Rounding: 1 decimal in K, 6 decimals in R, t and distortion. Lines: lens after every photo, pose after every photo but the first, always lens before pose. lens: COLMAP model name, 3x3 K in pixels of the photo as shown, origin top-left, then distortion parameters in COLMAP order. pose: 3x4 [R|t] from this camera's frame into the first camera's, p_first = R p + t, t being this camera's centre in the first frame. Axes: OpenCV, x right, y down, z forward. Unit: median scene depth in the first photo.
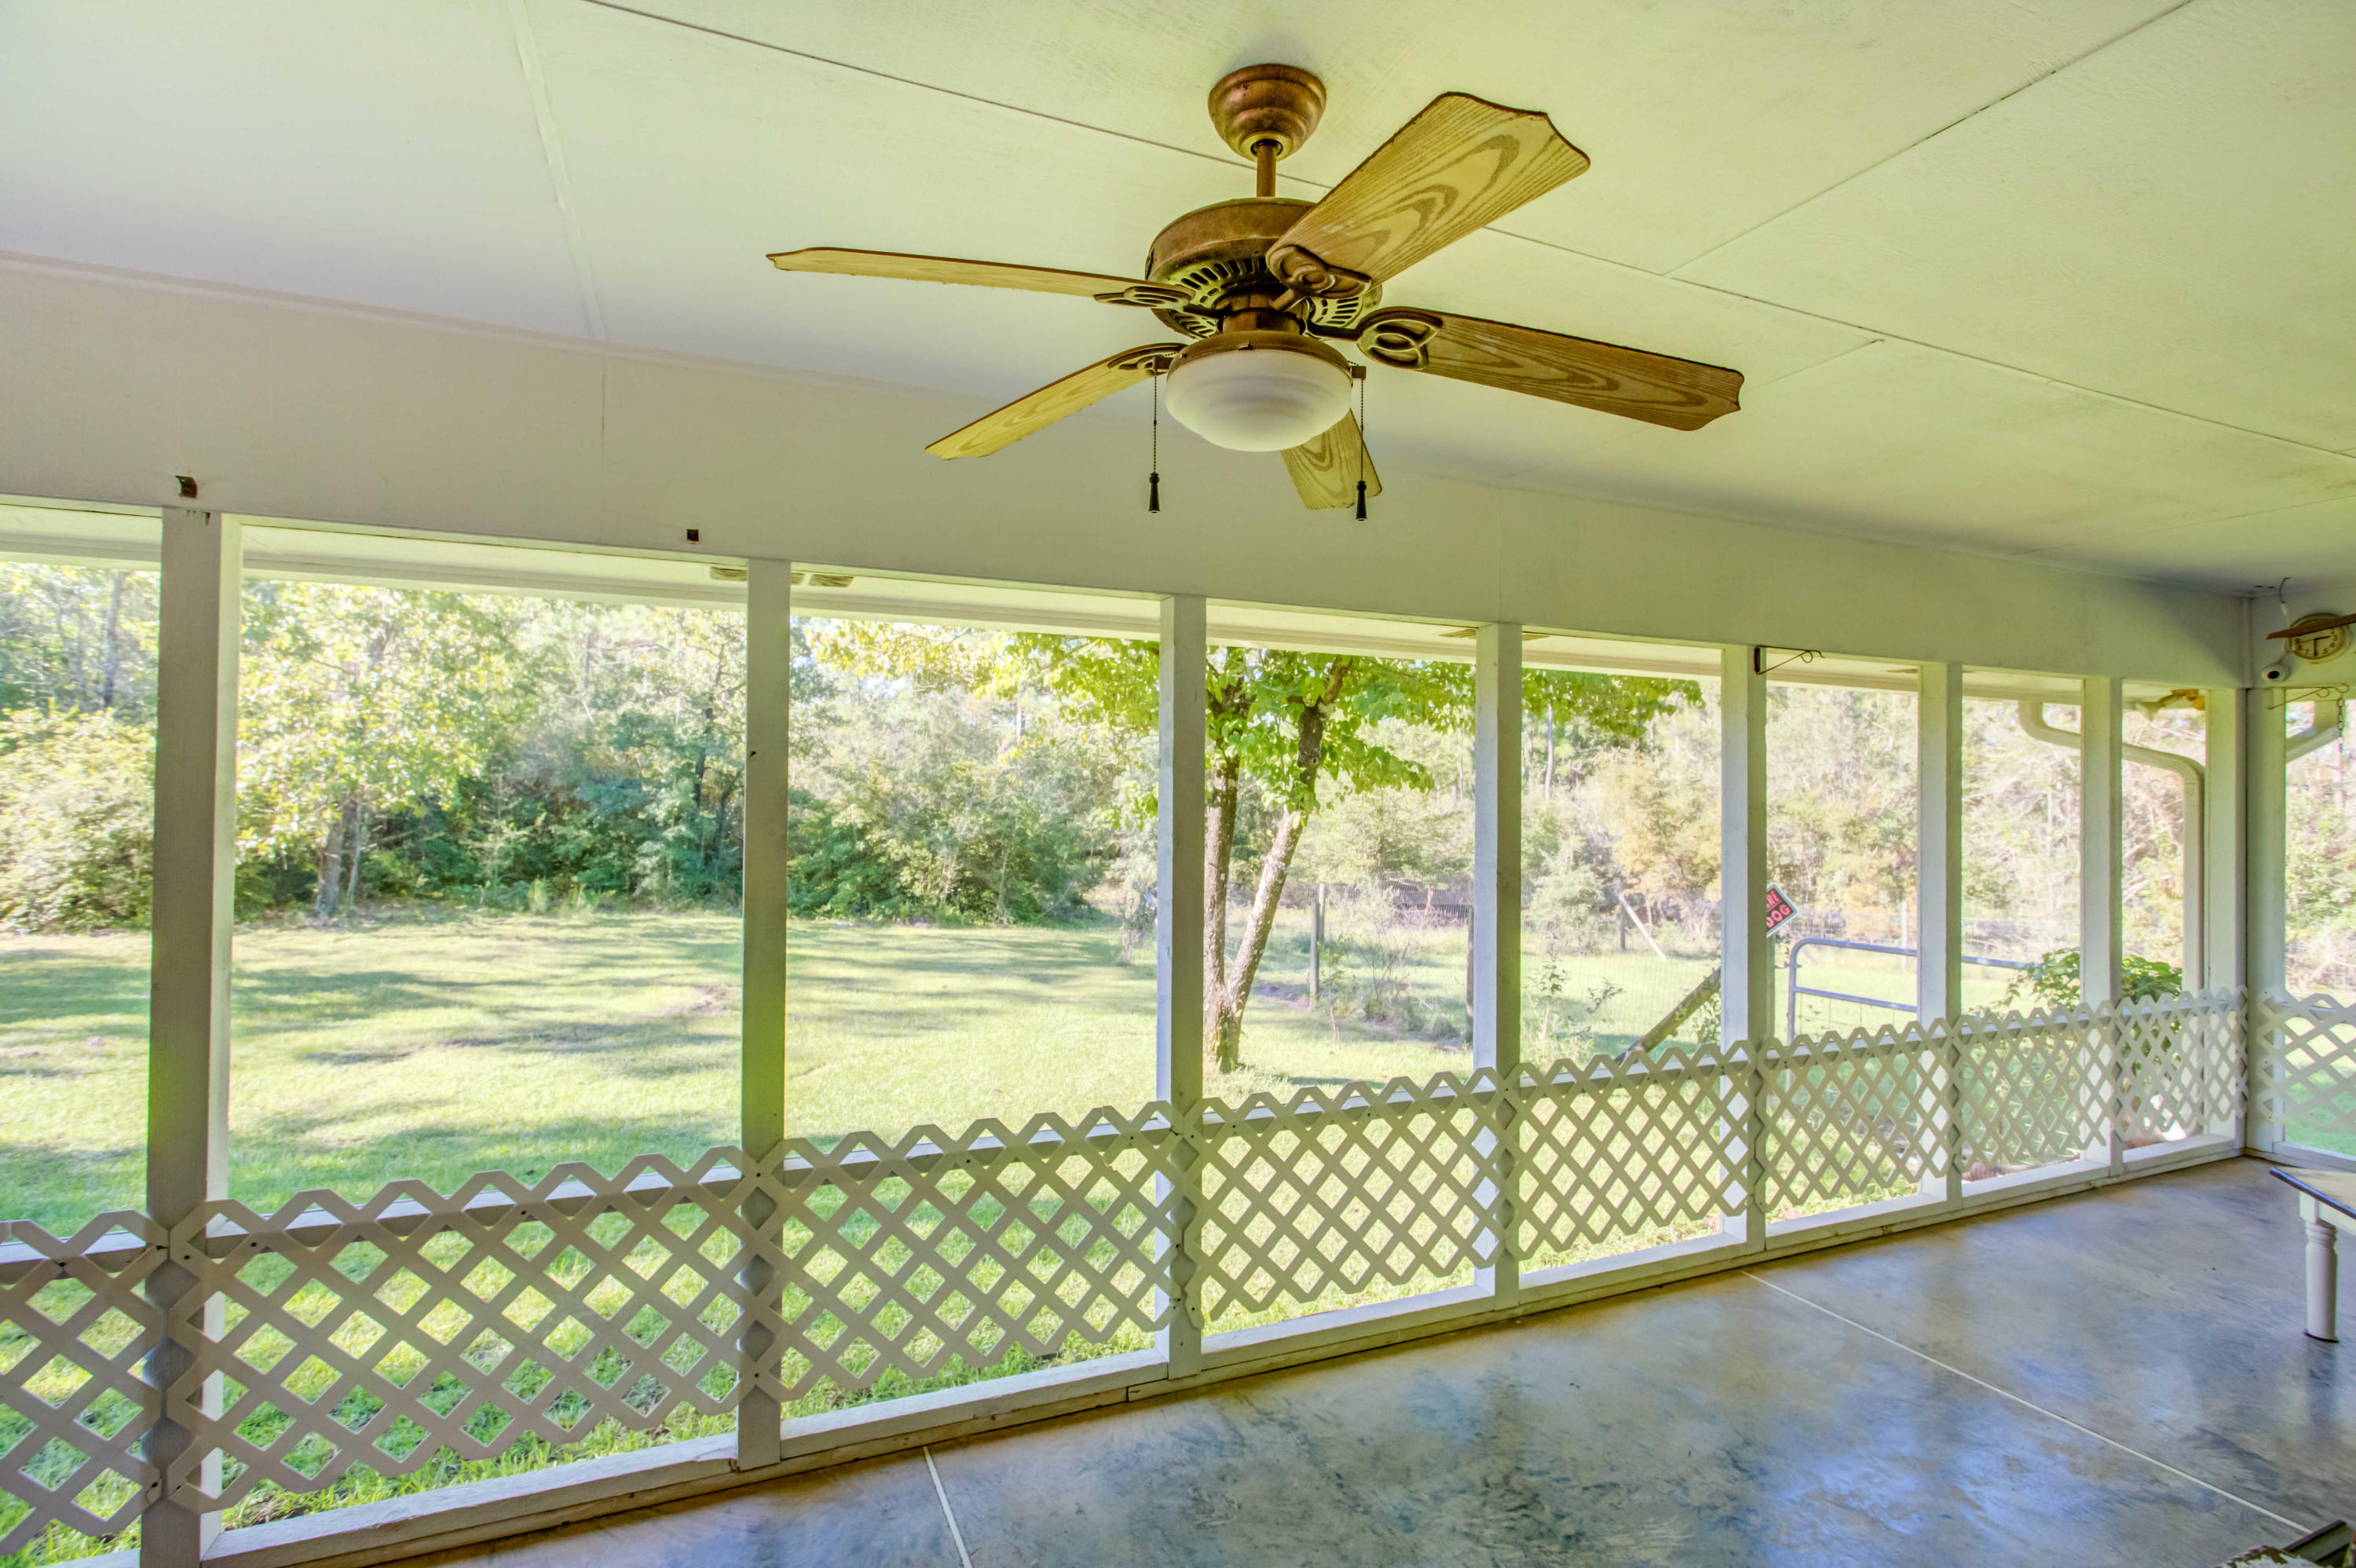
lens RADIAL K [[1133.9, 0, 1175.4], [0, 1133.9, 787.9], [0, 0, 1]] dist [-0.001953, -0.000128]
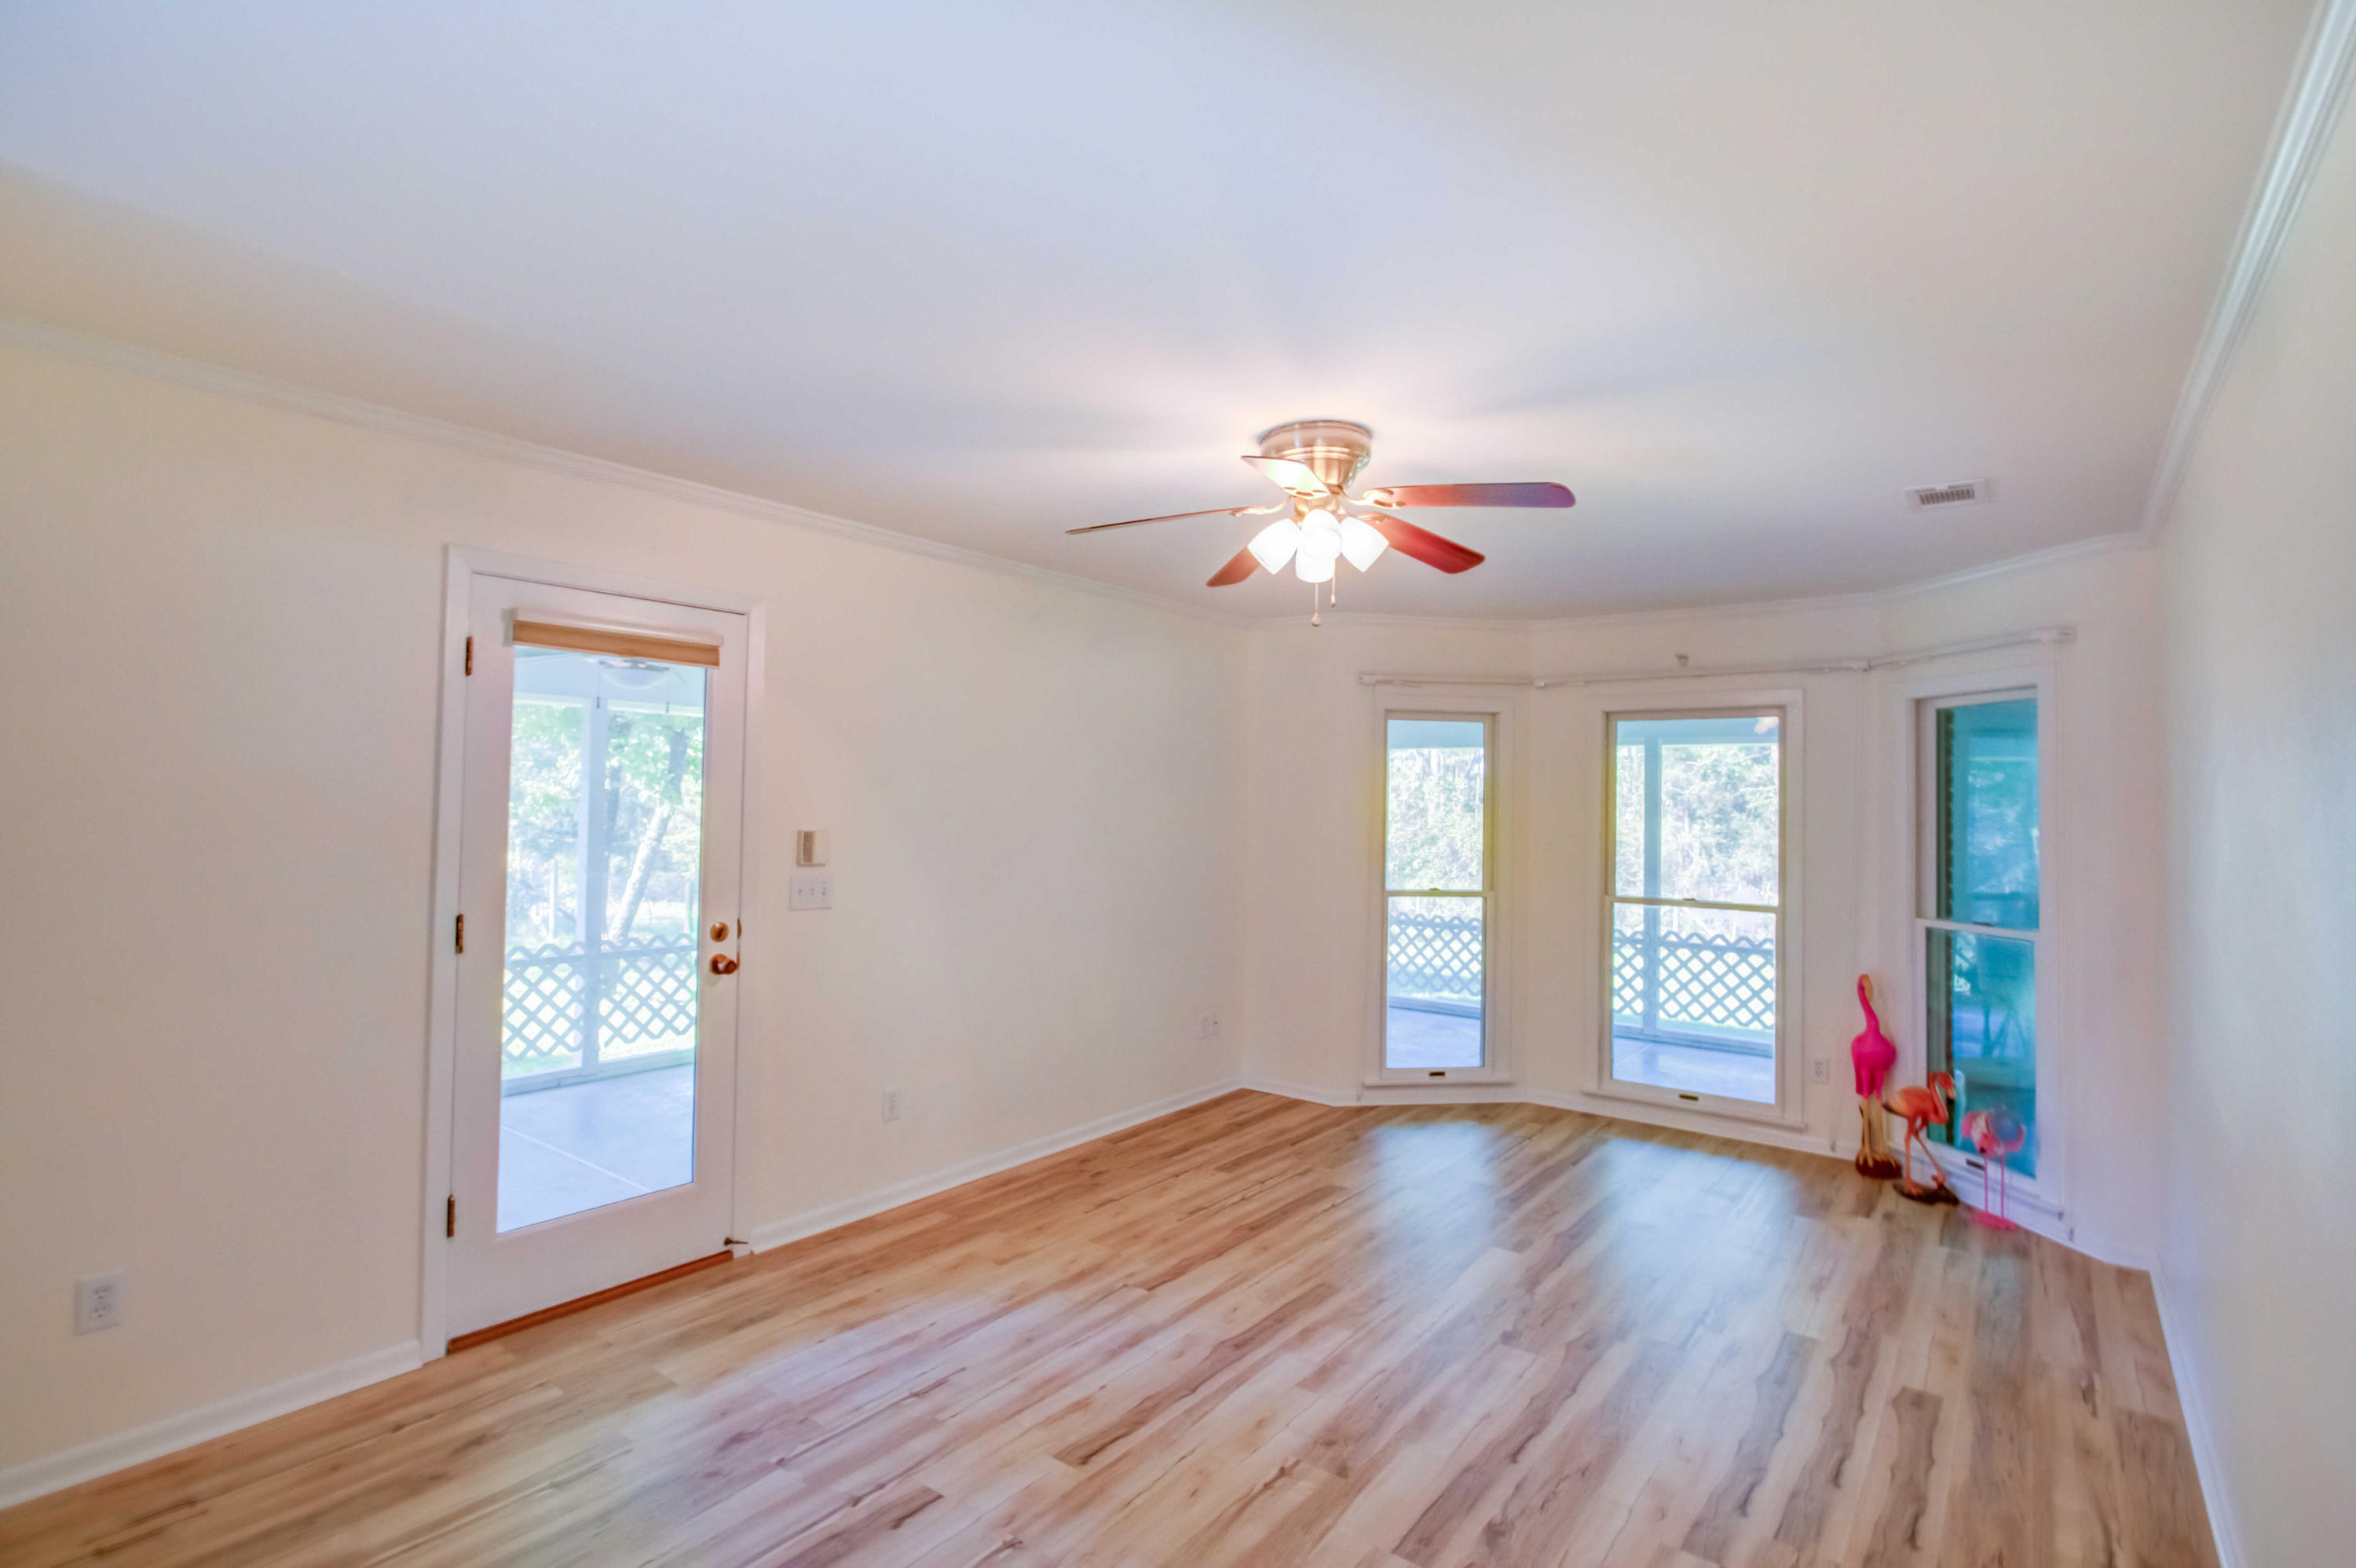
lens RADIAL K [[1133.9, 0, 1171.4], [0, 1133.9, 781.2], [0, 0, 1]] dist [-0.001953, -0.000128]
pose [[0.872637, 0.014293, 0.488160, -0.034148], [-0.012168, 0.999898, -0.007524, -0.005504], [-0.488218, 0.000626, 0.872722, -0.545828]]
